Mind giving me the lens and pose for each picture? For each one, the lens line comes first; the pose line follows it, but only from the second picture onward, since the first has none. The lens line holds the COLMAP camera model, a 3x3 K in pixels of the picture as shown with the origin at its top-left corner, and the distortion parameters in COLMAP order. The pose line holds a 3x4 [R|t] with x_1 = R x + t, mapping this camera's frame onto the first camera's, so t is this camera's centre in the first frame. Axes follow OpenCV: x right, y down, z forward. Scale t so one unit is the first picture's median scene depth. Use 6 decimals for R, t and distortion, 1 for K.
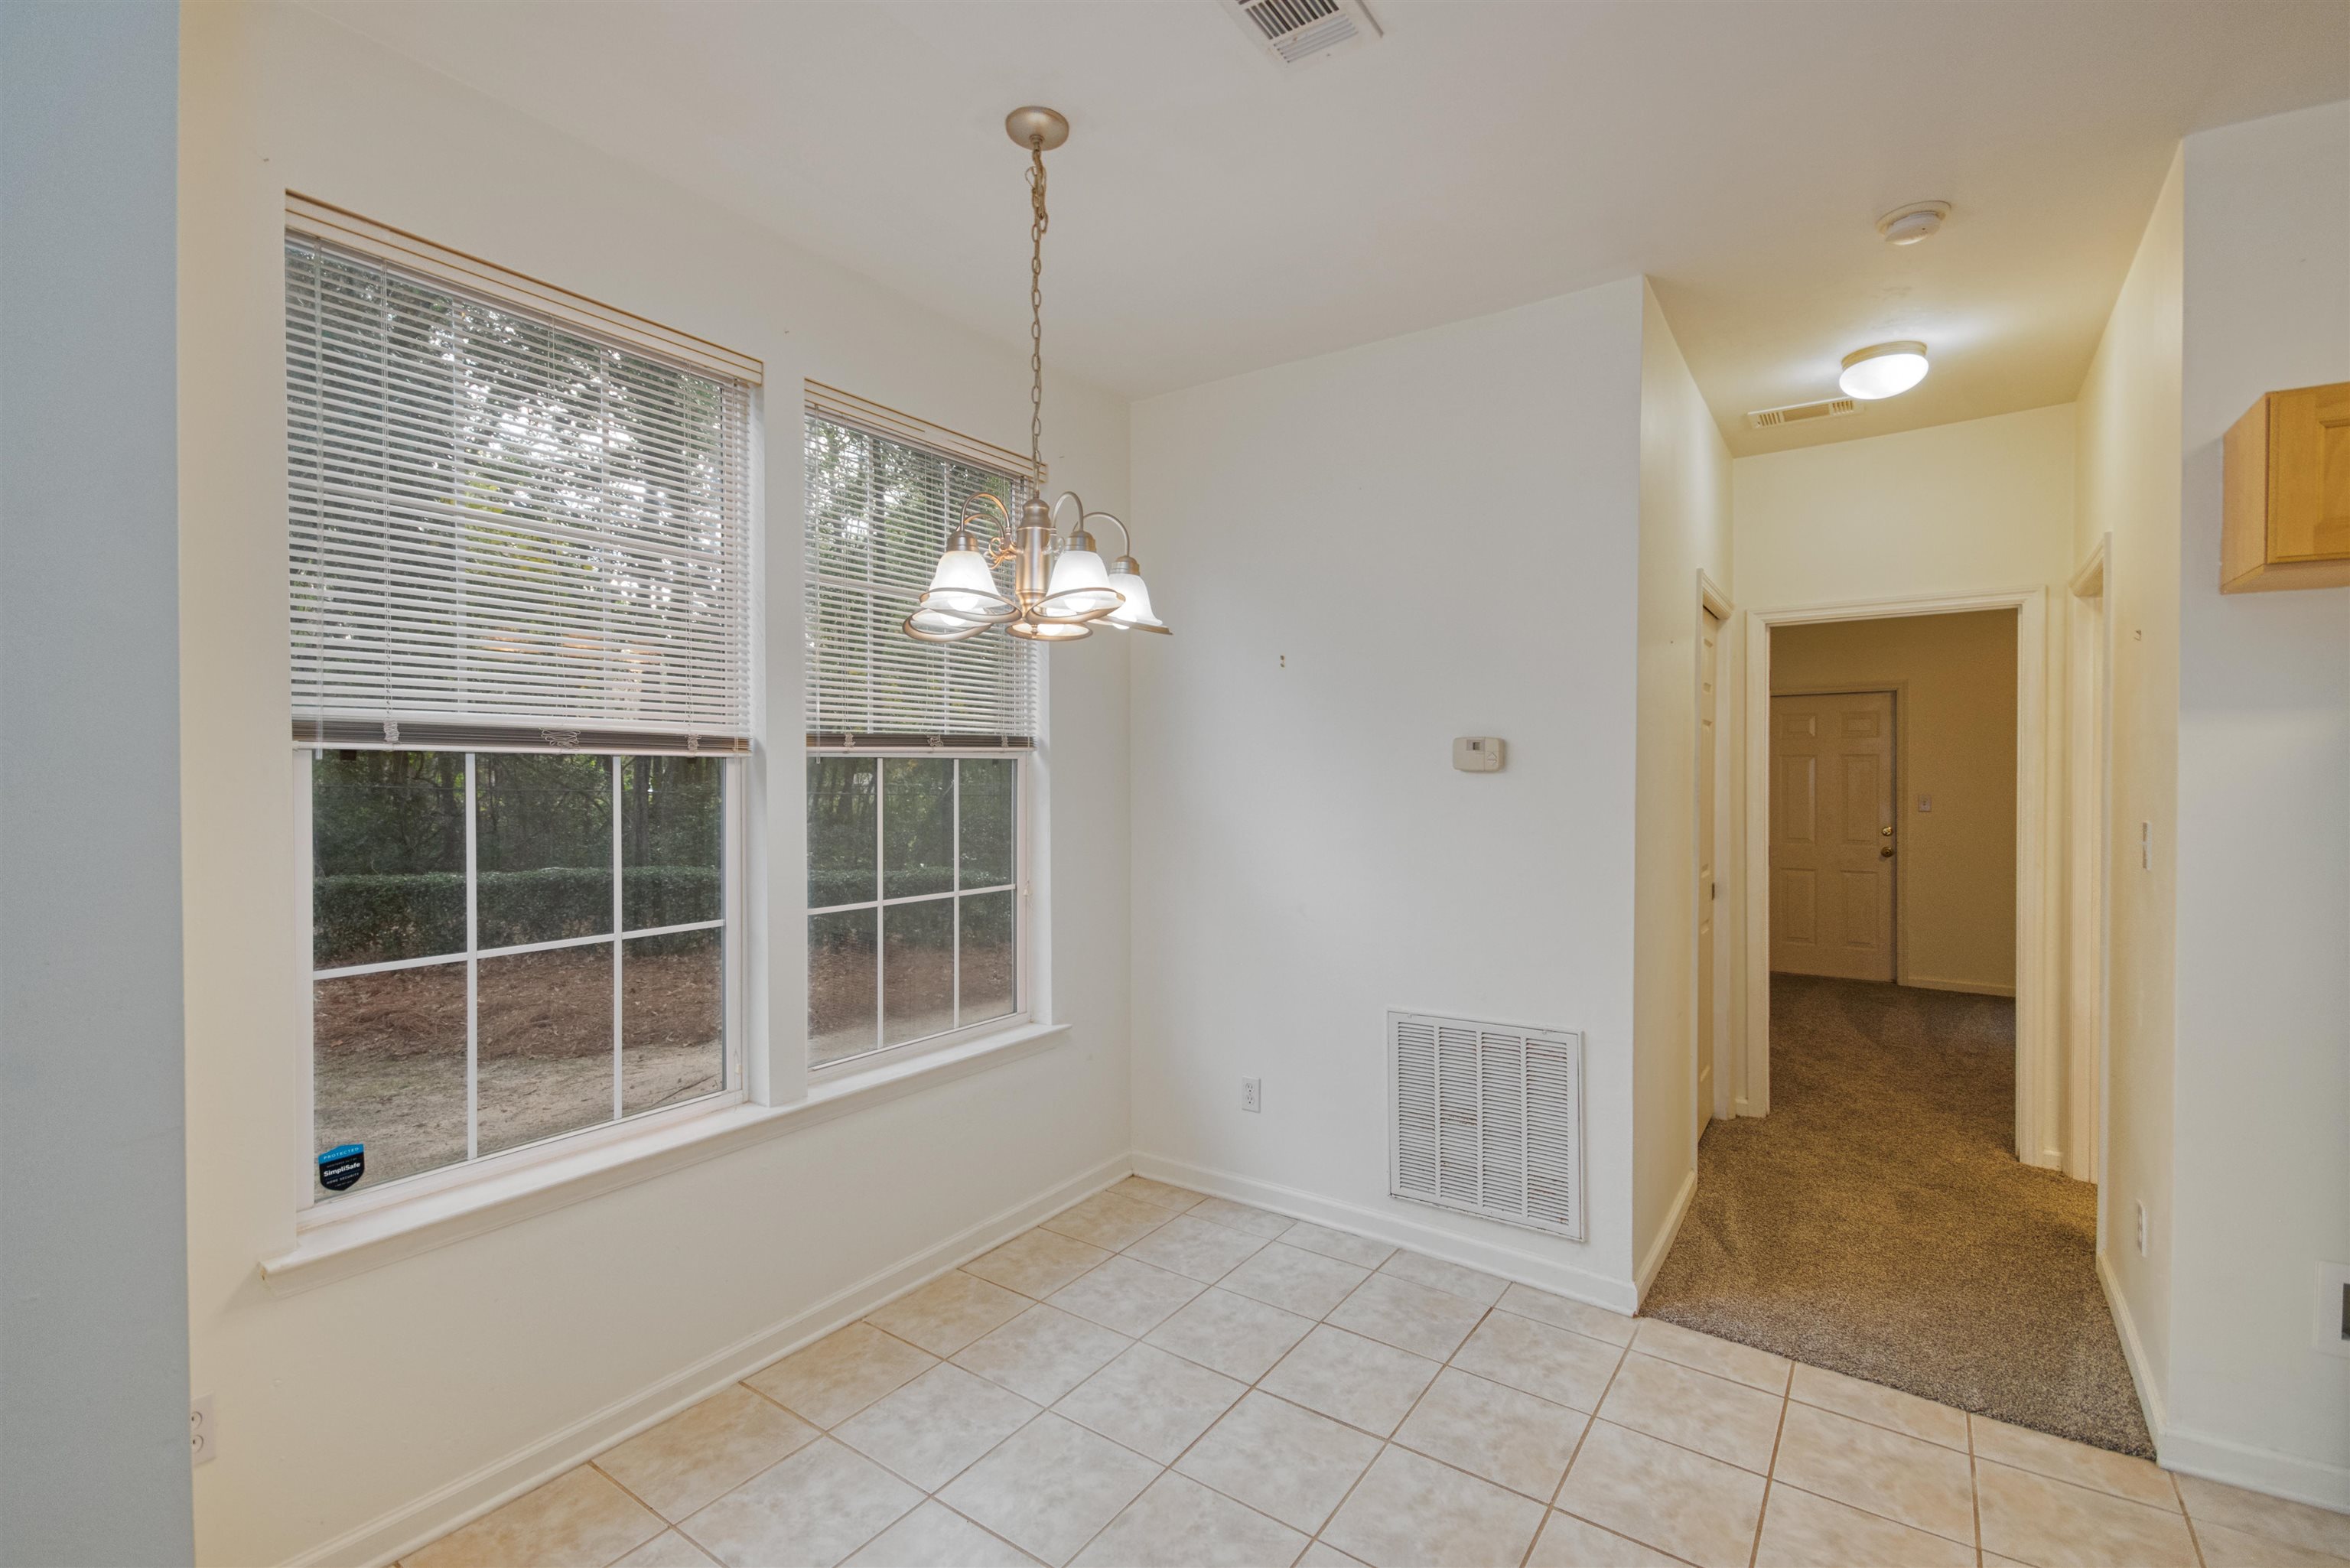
lens RADIAL K [[1021.2, 0, 1201.0], [0, 1021.2, 789.1], [0, 0, 1]] dist [0.001488, 0.000861]
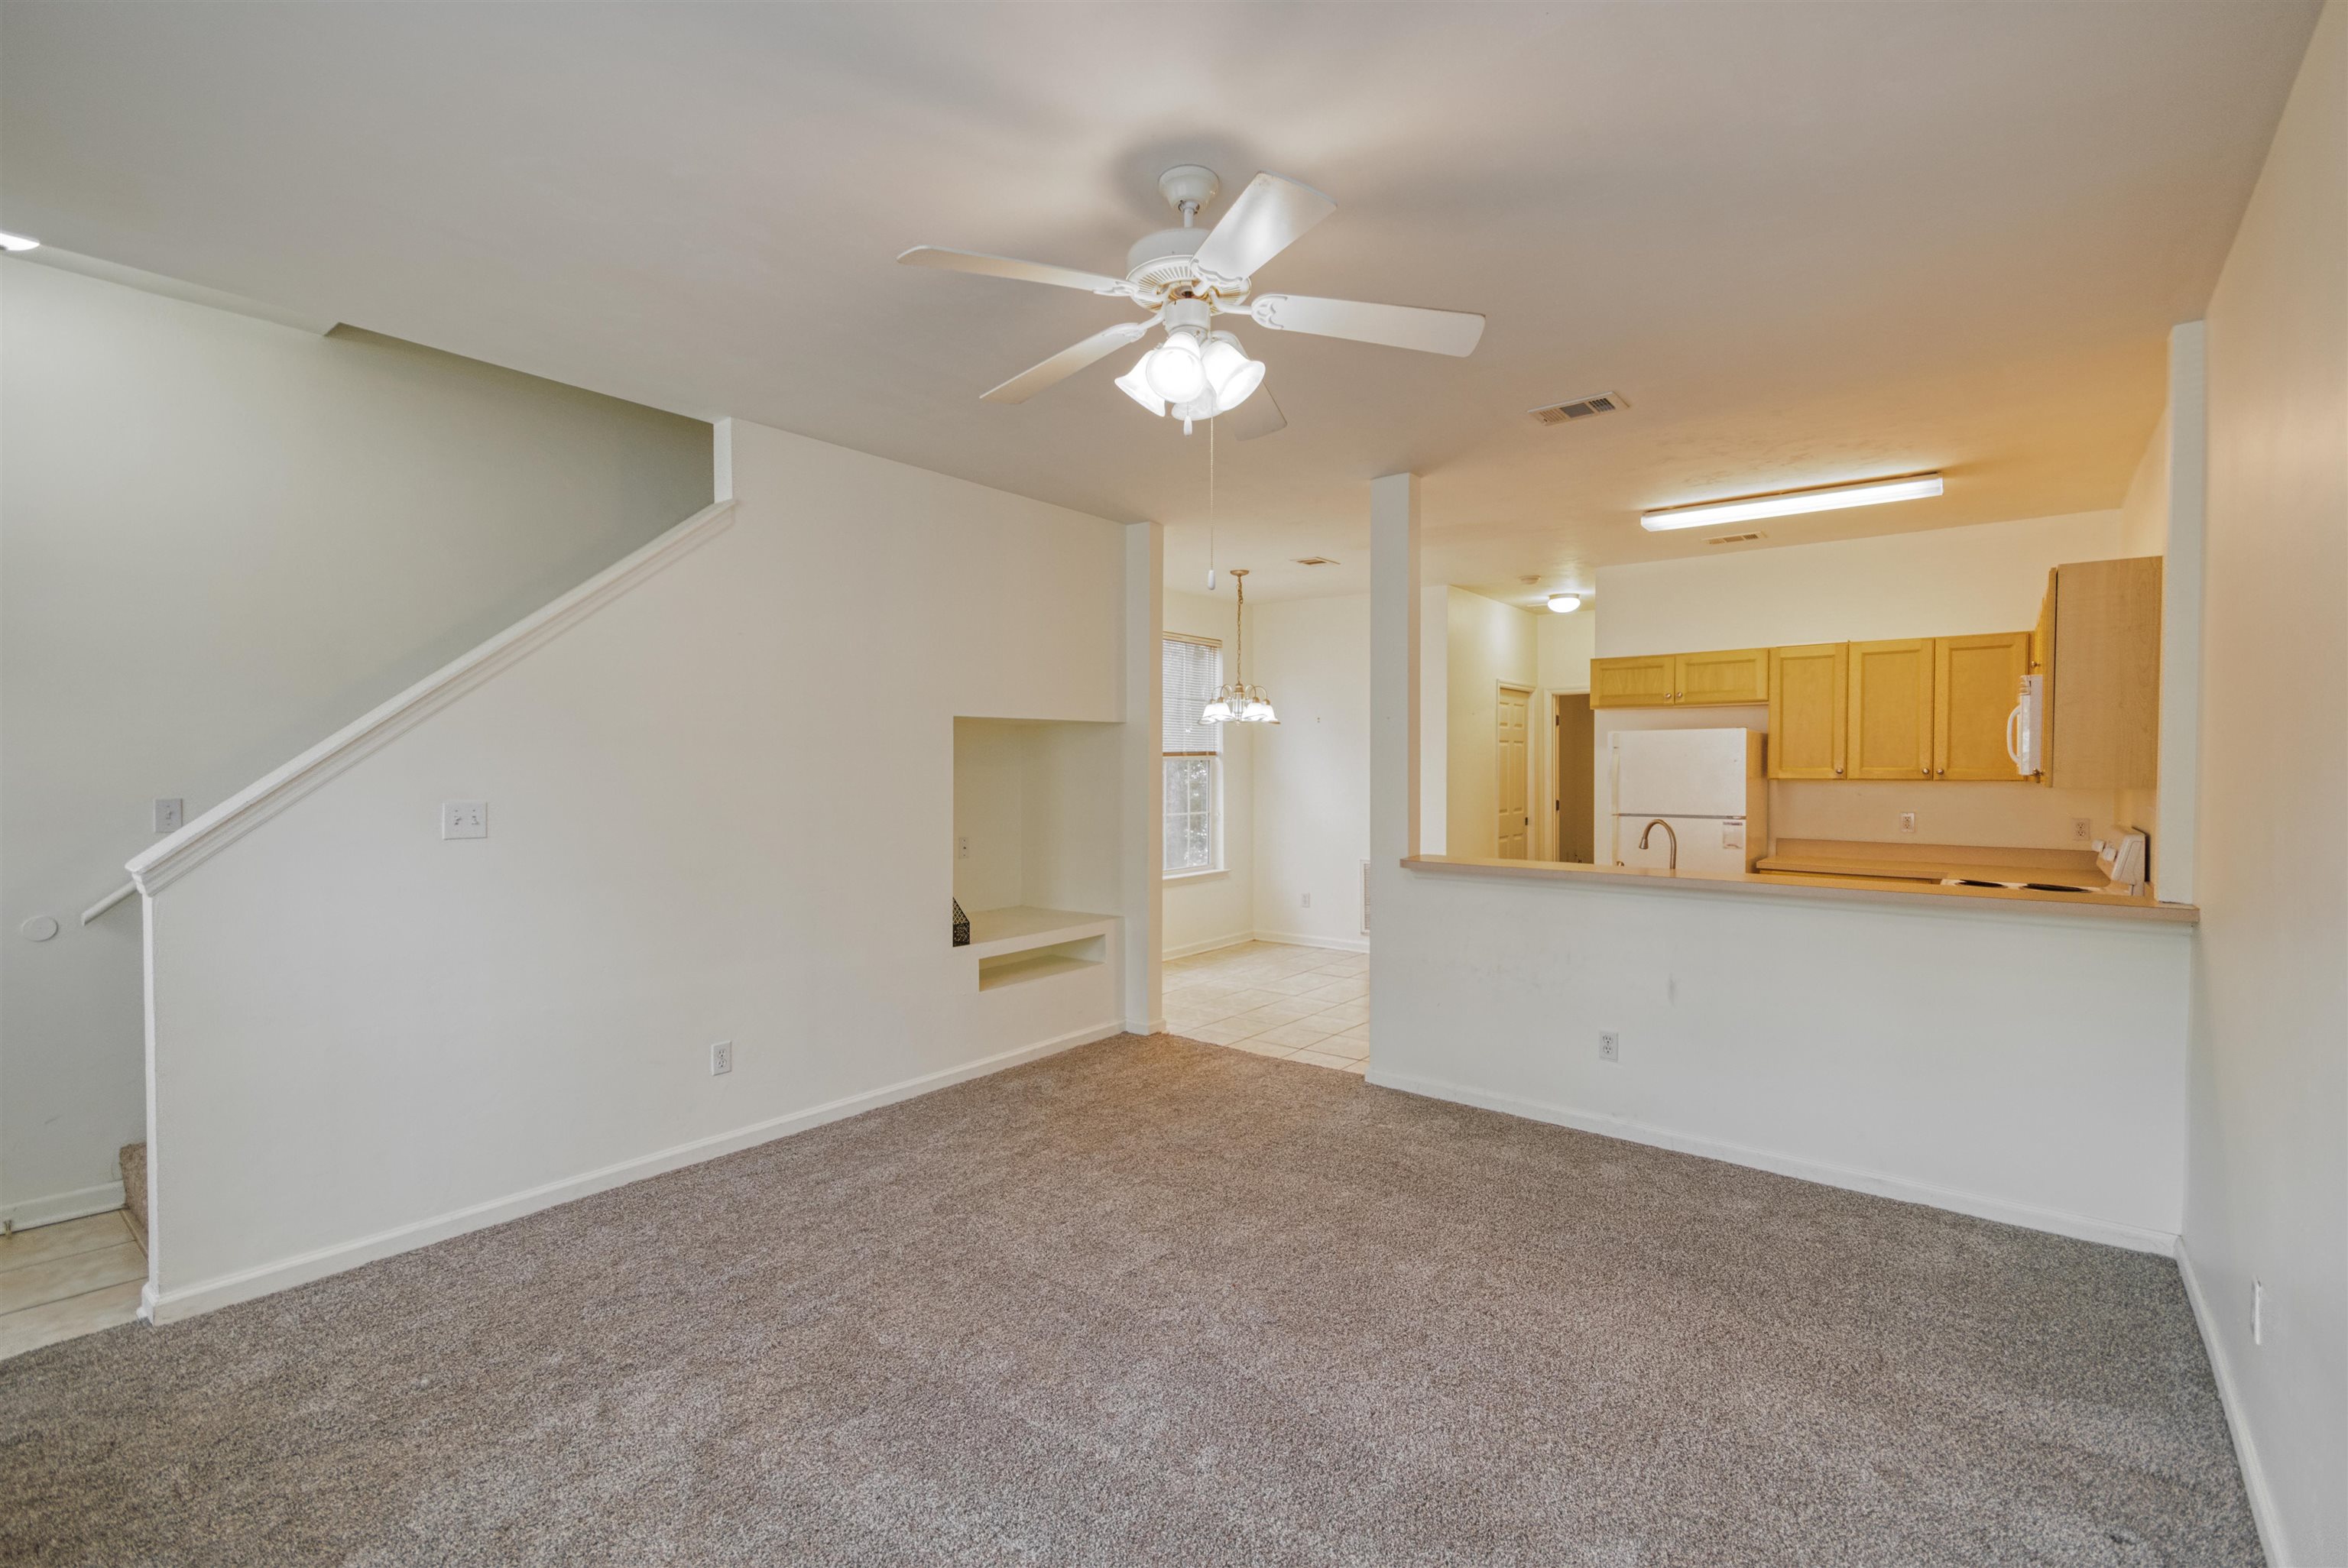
lens RADIAL K [[1052.6, 0, 1191.5], [0, 1052.6, 773.8], [0, 0, 1]] dist [0.015795, -0.013706]
pose [[0.998202, -0.000078, -0.059938, -0.083763], [-0.000158, 0.999992, -0.003940, 0.015165], [0.059938, 0.003943, 0.998194, -1.776359]]
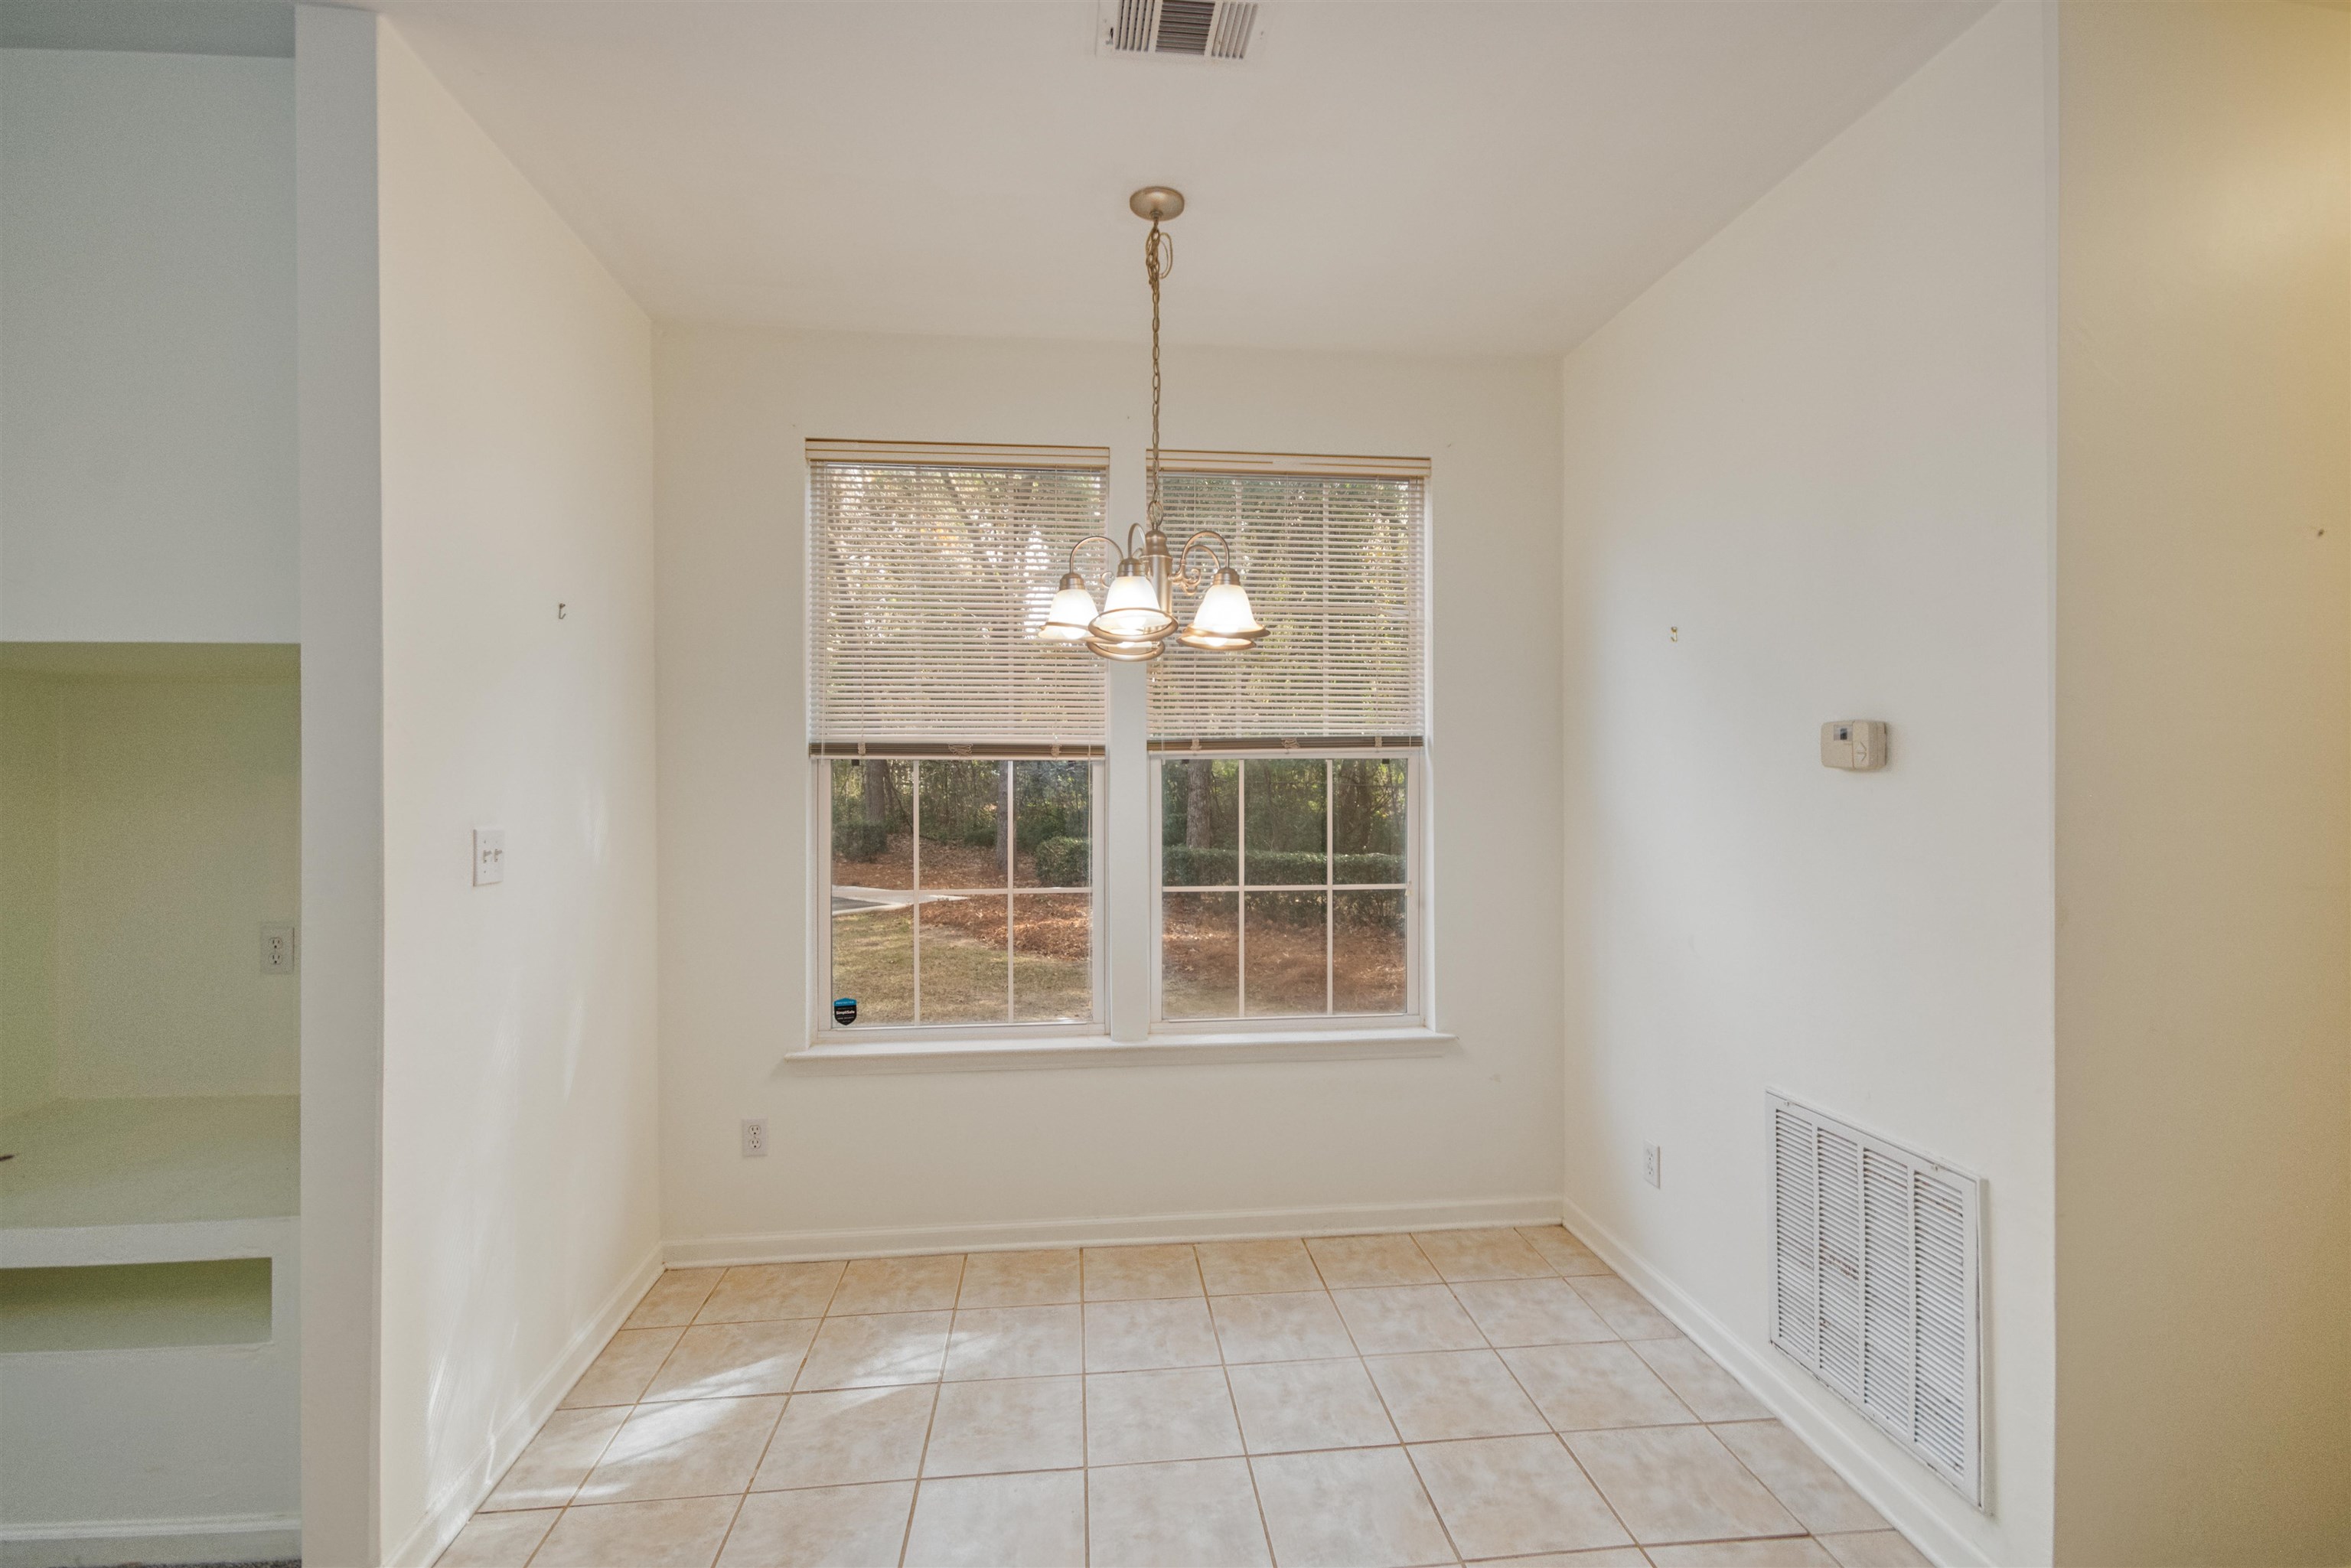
lens RADIAL K [[1054.0, 0, 1193.0], [0, 1054.0, 773.8], [0, 0, 1]] dist [0.015795, -0.013706]
pose [[0.656688, -0.000577, -0.754162, 0.535616], [-0.010547, 0.999895, -0.009949, -0.002380], [0.754089, 0.014488, 0.656613, 0.191538]]
